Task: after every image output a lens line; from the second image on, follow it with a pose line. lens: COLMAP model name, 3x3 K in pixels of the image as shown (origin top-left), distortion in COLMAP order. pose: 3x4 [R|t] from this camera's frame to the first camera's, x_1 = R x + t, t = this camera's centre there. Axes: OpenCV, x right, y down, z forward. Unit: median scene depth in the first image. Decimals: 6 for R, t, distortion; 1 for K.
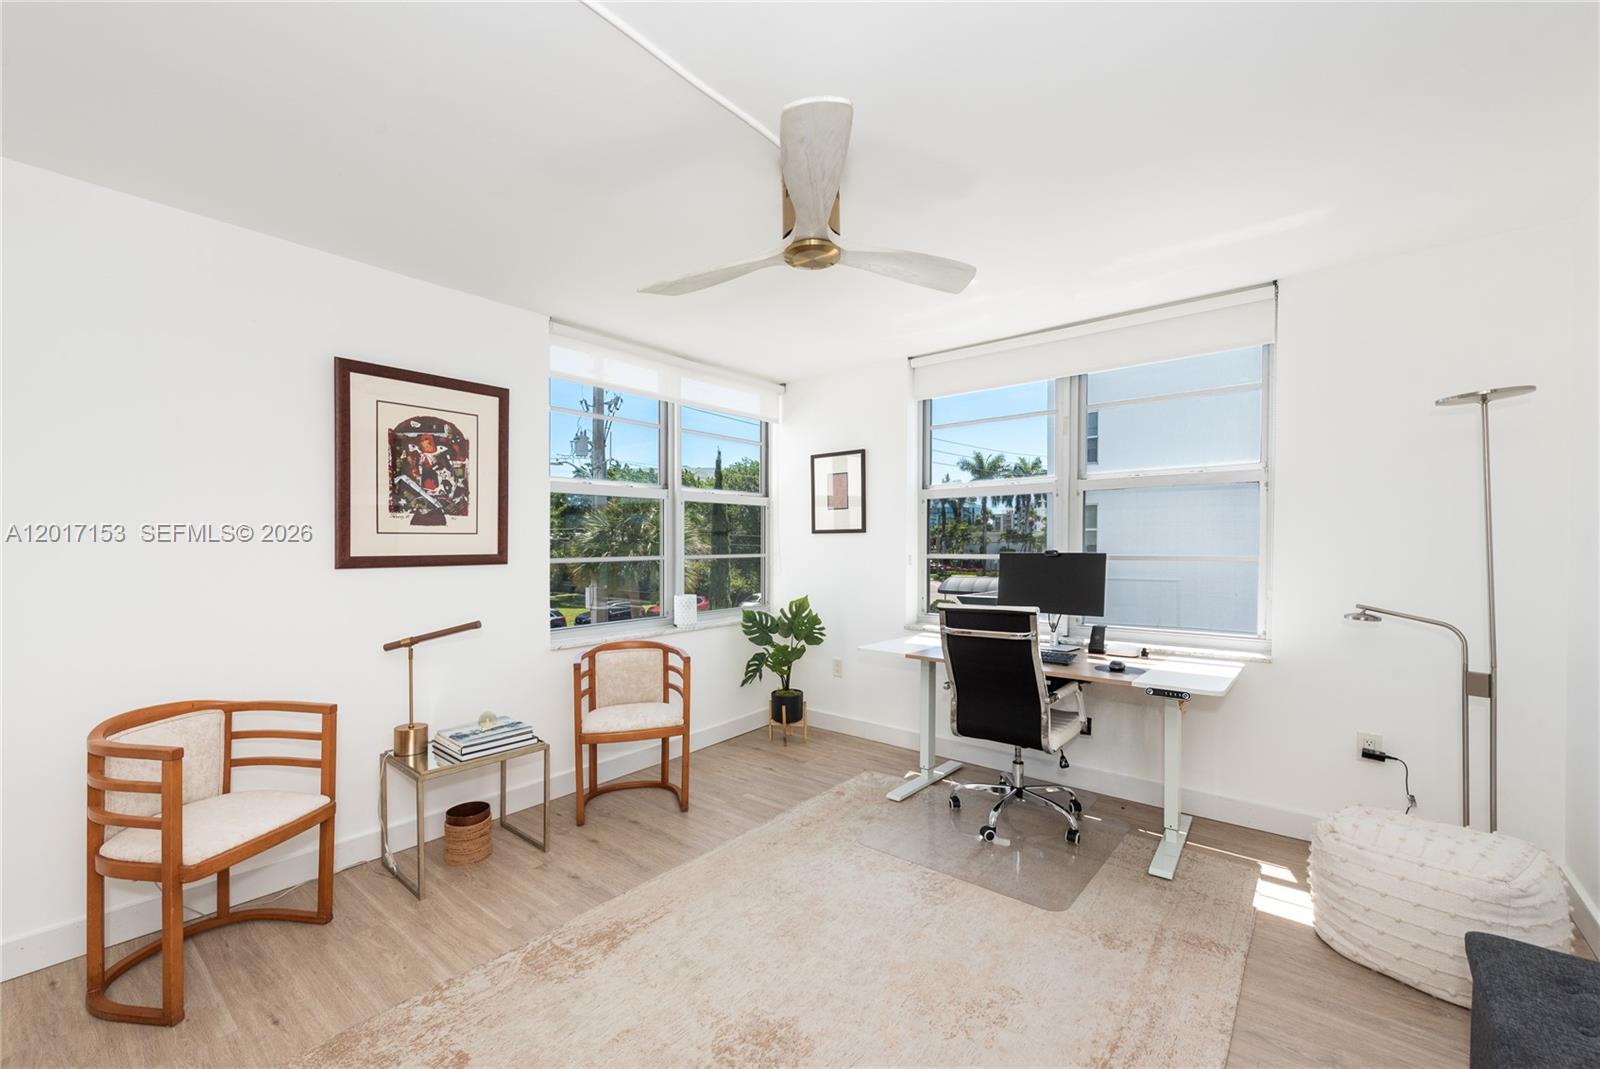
lens RADIAL K [[661.4, 0, 805.2], [0, 661.4, 557.0], [0, 0, 1]] dist [-0.002206, -0.000382]
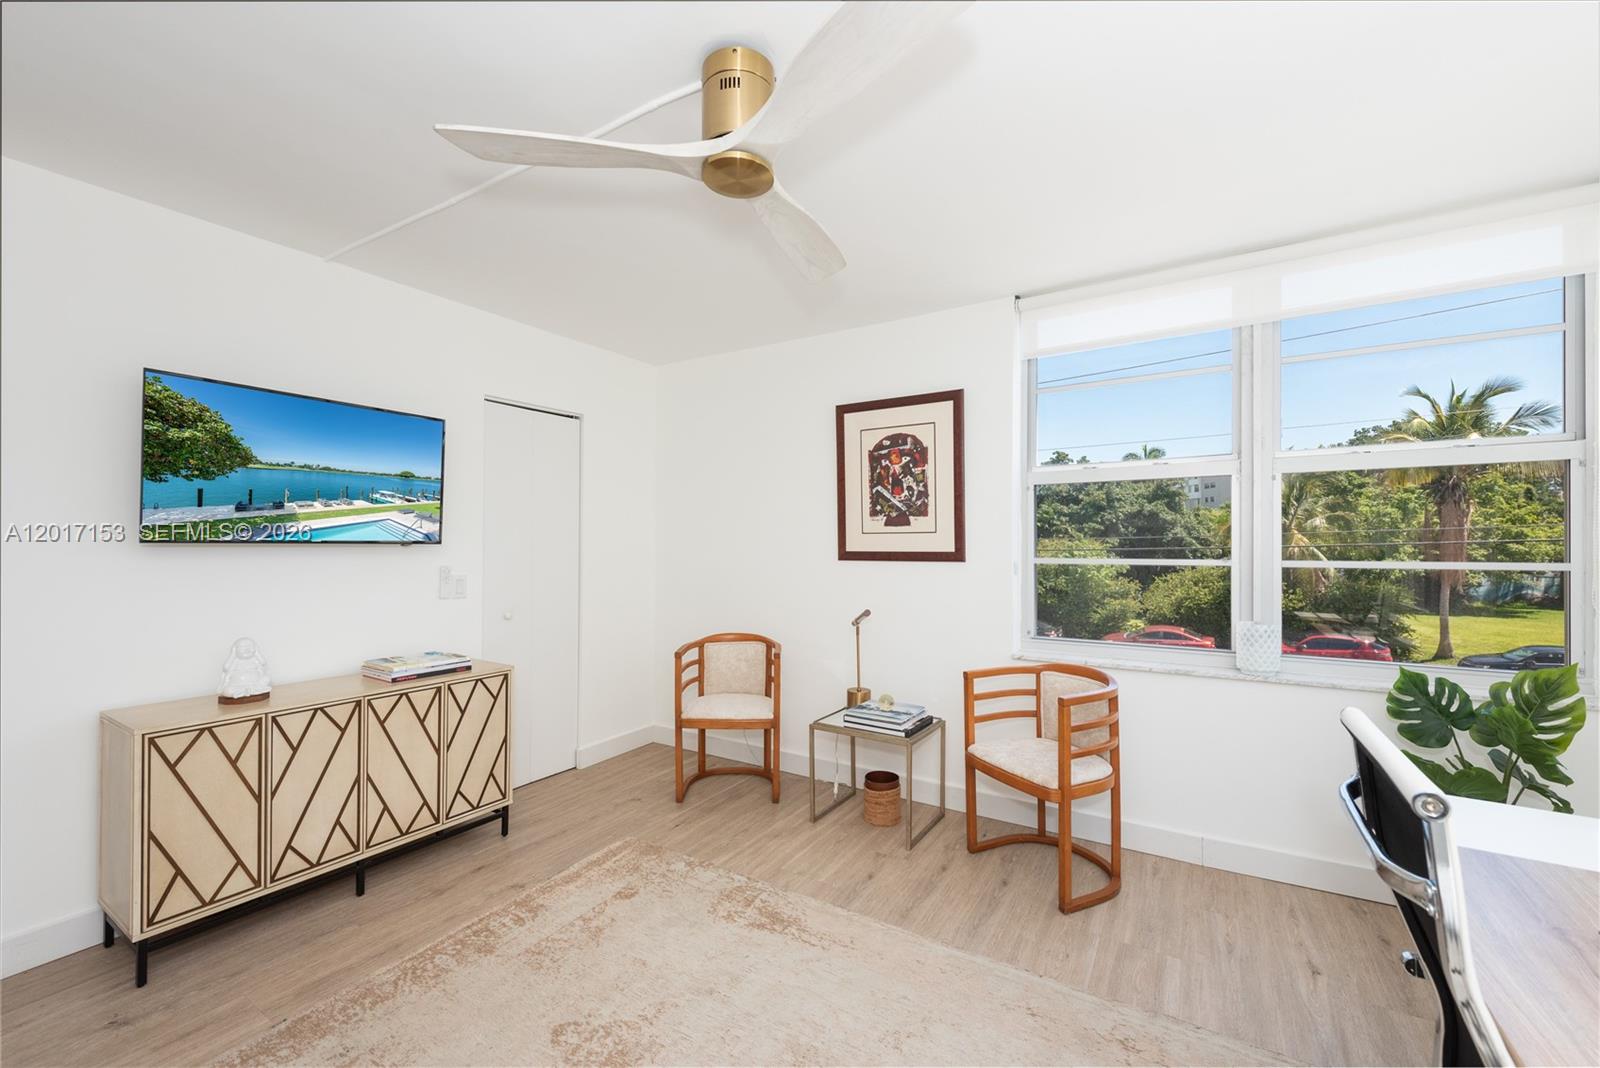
lens RADIAL K [[648.8, 0, 795.5], [0, 648.8, 537.6], [0, 0, 1]] dist [0.008845, -0.000995]
pose [[0.105569, -0.002753, -0.994408, 0.555100], [-0.019237, 0.999803, -0.004810, -0.018438], [0.994226, 0.019637, 0.105495, 0.697095]]
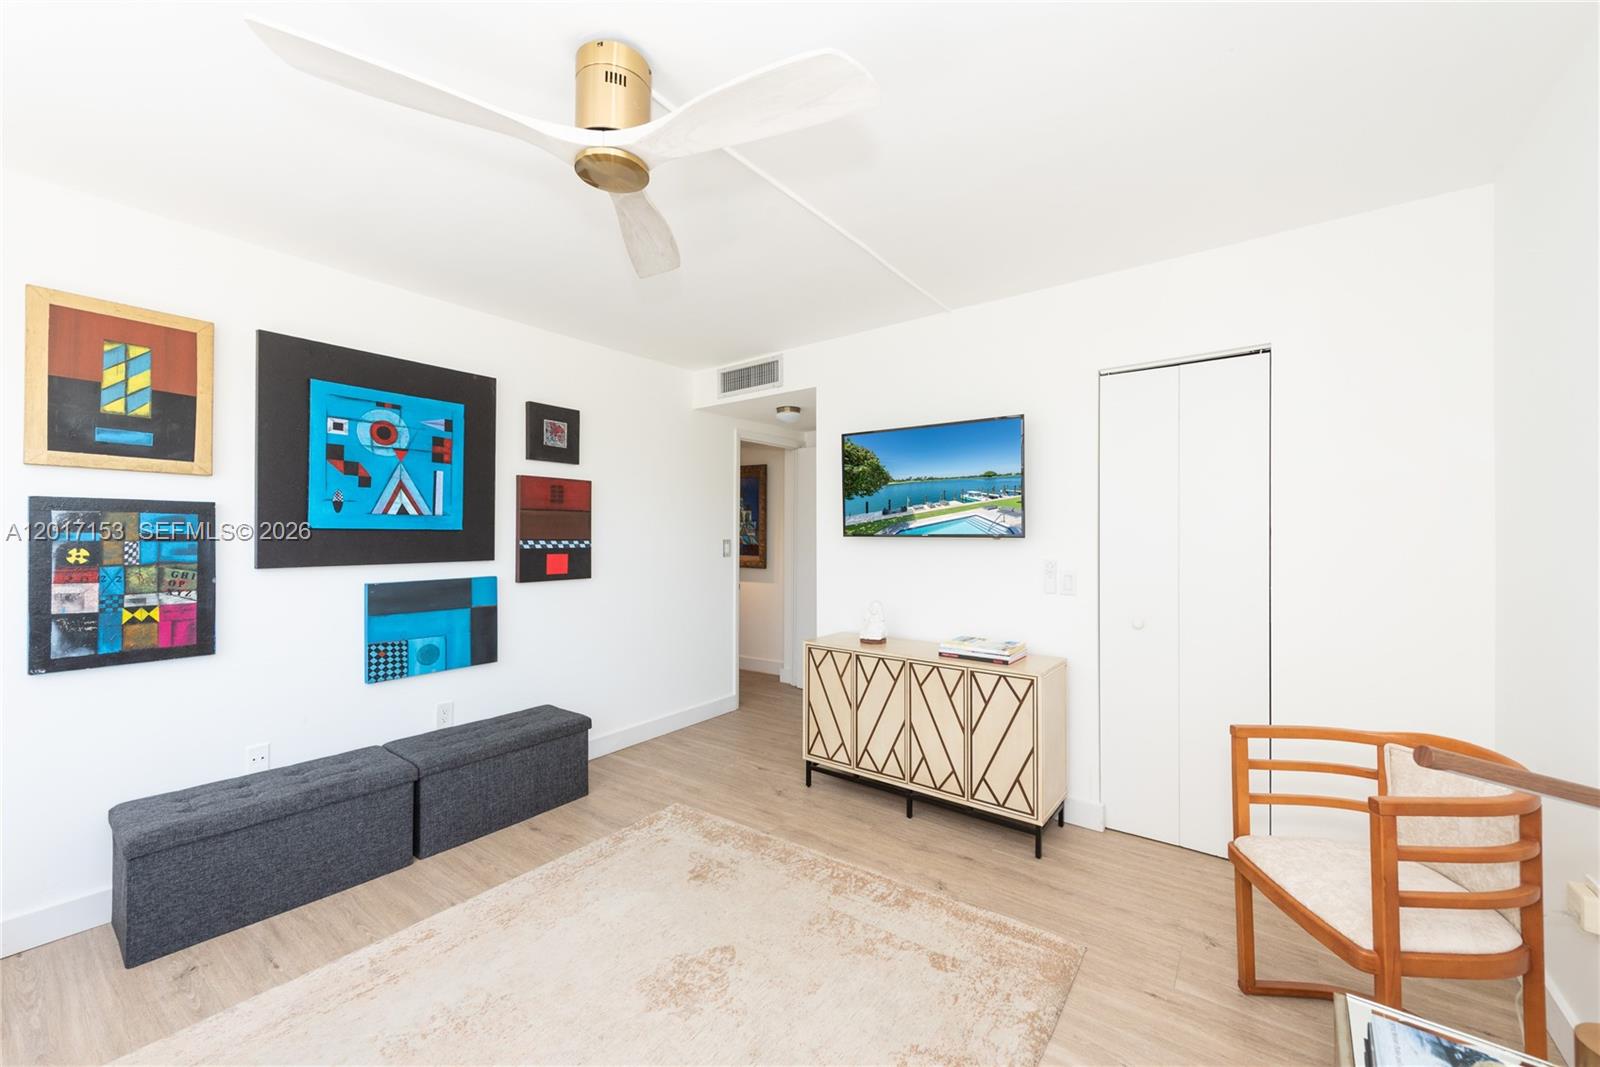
lens RADIAL K [[625.3, 0, 799.4], [0, 625.3, 527.7], [0, 0, 1]] dist [0.005957, 0.001006]
pose [[-0.999864, 0.001085, -0.016474, -0.145173], [0.001111, 0.999998, -0.001564, -0.016887], [0.016472, -0.001582, -0.999863, 1.240065]]
